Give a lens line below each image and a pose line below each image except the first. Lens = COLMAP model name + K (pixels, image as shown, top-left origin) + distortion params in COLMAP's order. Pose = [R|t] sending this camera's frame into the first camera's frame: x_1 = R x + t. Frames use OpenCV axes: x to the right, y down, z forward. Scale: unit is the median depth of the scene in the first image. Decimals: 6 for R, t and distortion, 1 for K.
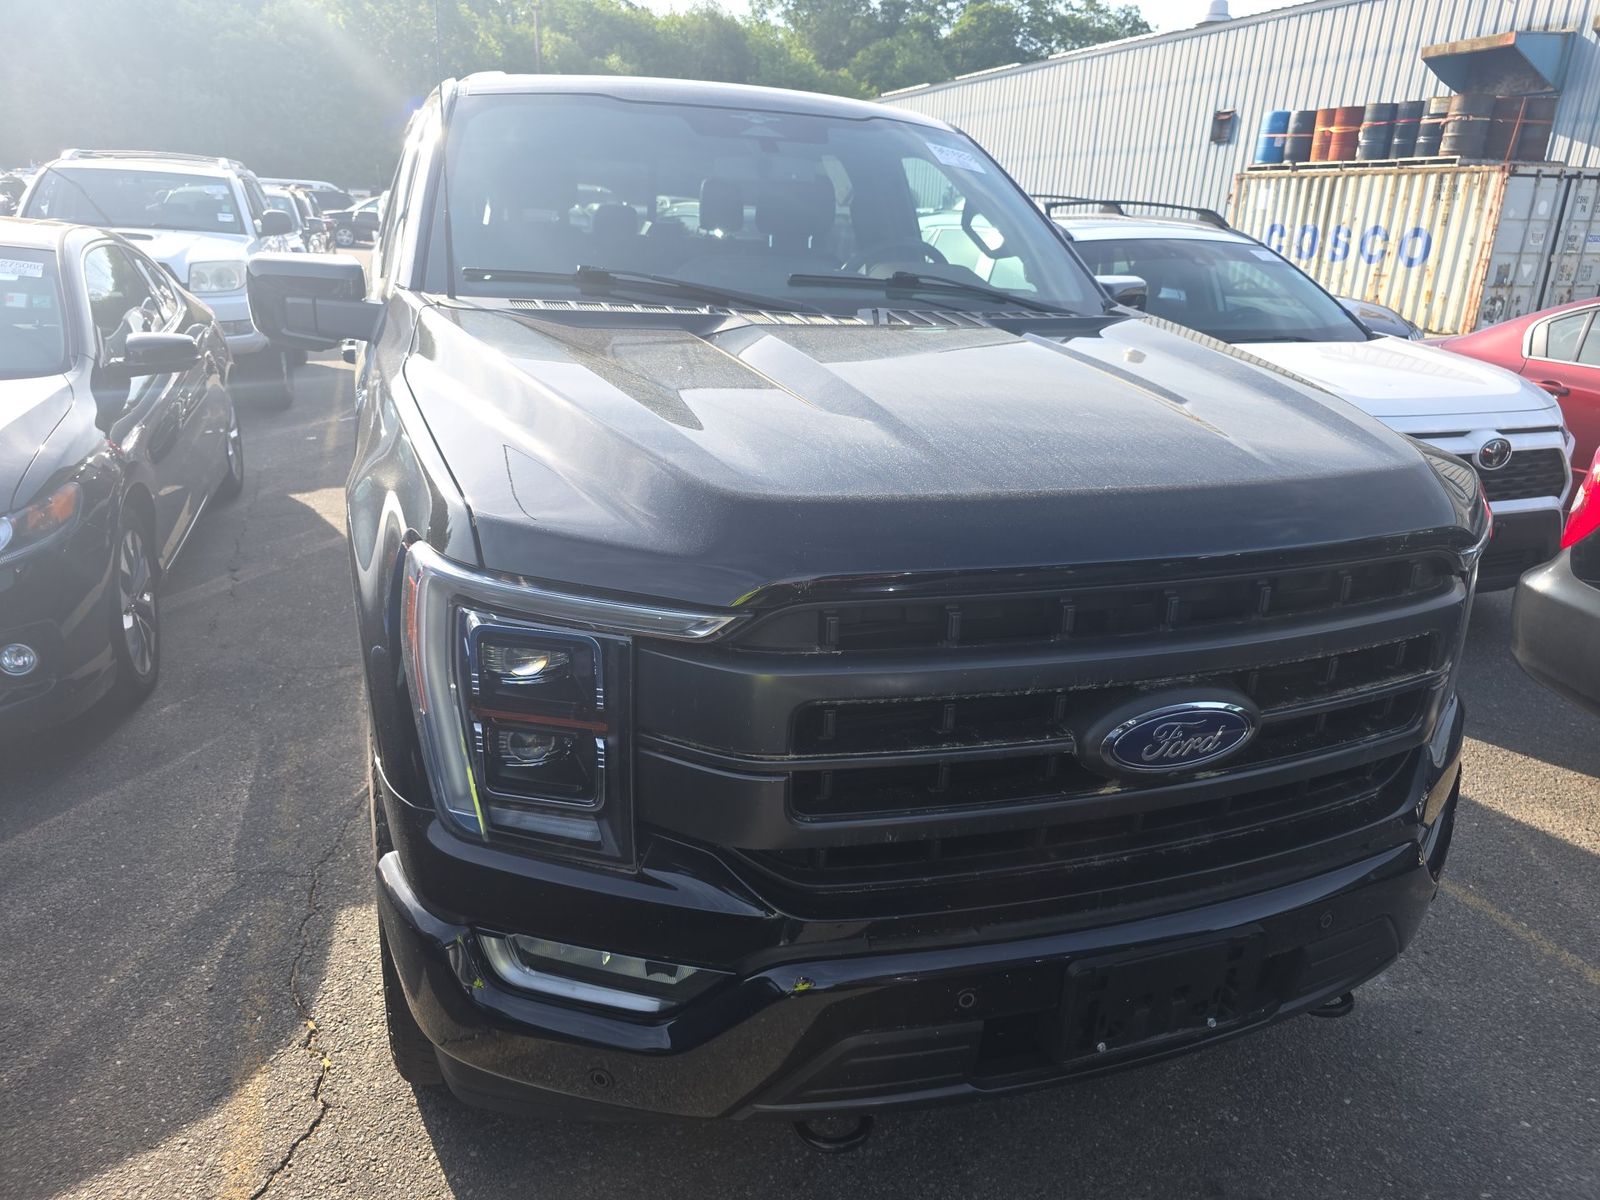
lens RADIAL K [[1200.8, 0, 756.5], [0, 1200.8, 578.1], [0, 0, 1]] dist [0.064226, -0.052556]
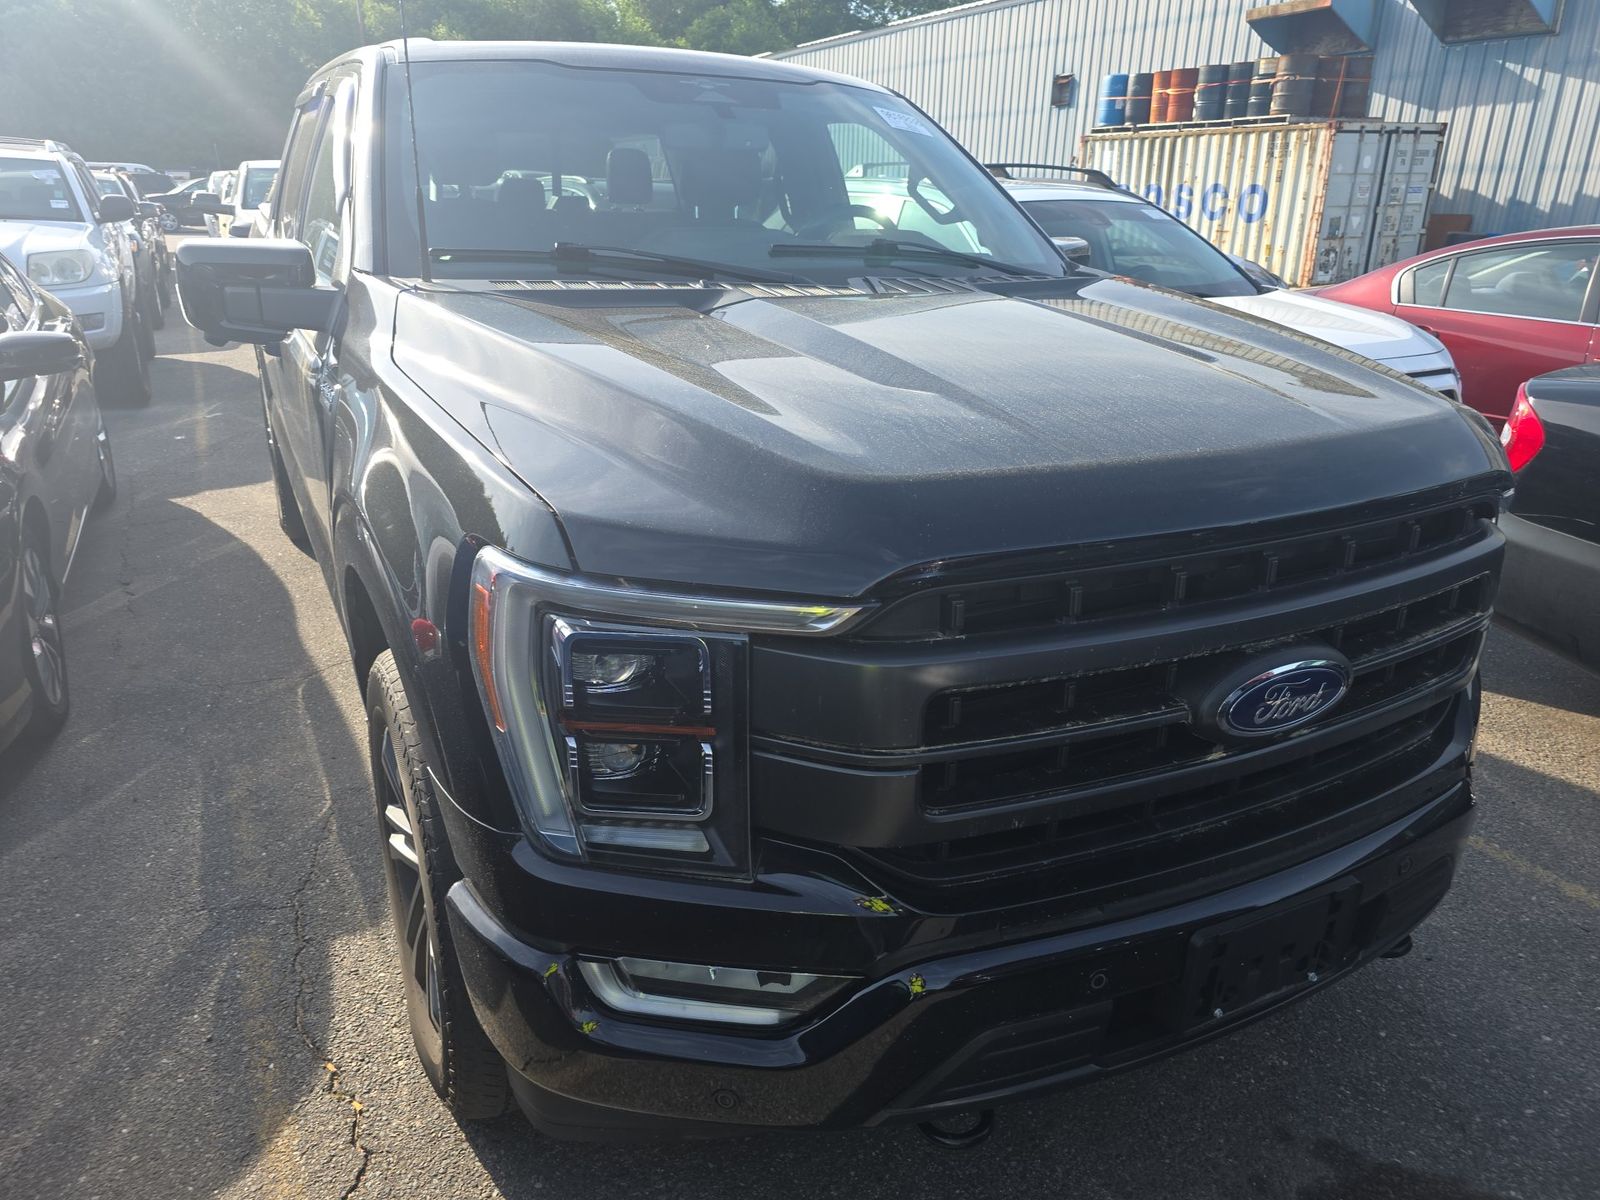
lens RADIAL K [[1200.8, 0, 756.5], [0, 1200.8, 578.1], [0, 0, 1]] dist [0.064226, -0.052556]
pose [[0.991886, -0.062142, 0.110909, -0.117411], [0.059782, 0.997911, 0.024484, -0.010691], [-0.112199, -0.017655, 0.993529, 0.038902]]
